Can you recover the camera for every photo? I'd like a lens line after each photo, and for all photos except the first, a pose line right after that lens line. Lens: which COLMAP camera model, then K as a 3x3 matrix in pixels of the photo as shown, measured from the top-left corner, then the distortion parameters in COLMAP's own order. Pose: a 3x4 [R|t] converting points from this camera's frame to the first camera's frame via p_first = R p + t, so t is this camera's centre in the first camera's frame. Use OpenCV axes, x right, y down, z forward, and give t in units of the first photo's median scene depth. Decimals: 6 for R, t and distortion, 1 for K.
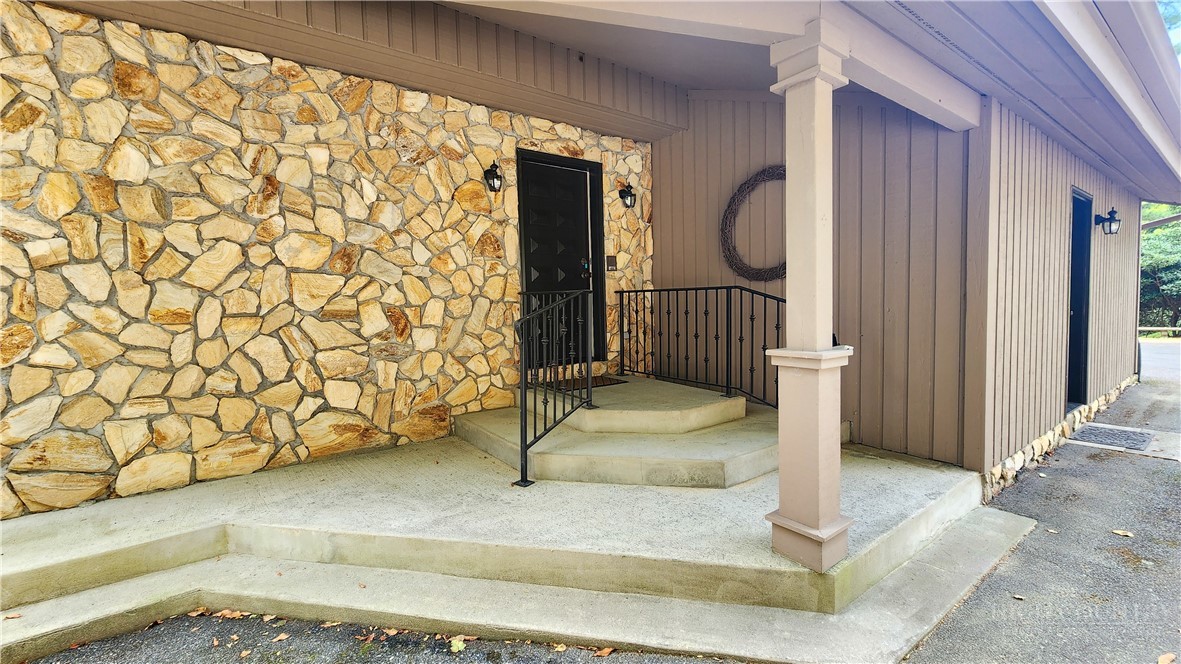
lens RADIAL K [[489.4, 0, 590.5], [0, 489.4, 332.0], [0, 0, 1]] dist [-0.000285, -0.000088]
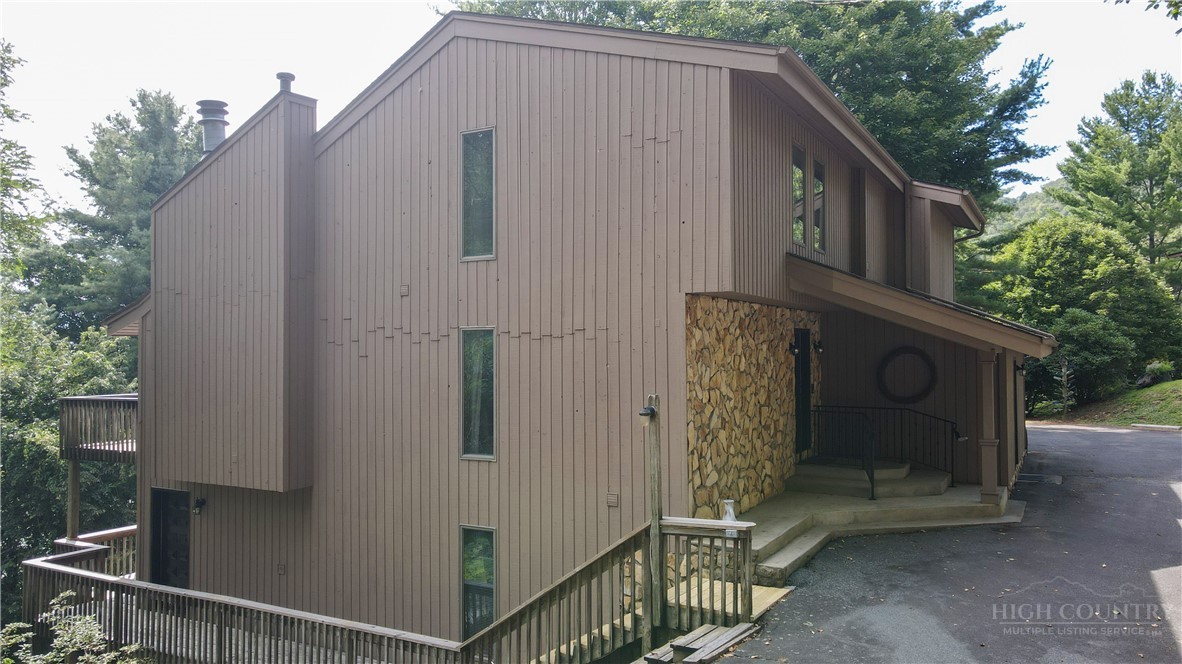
lens RADIAL K [[858.7, 0, 591.0], [0, 858.7, 332.0], [0, 0, 1]] dist [-0.075667, 0.120472]
pose [[0.909702, 0.027870, 0.414325, -2.577734], [0.009977, 0.995991, -0.088901, -0.115543], [-0.415141, 0.085007, 0.905777, -1.842136]]
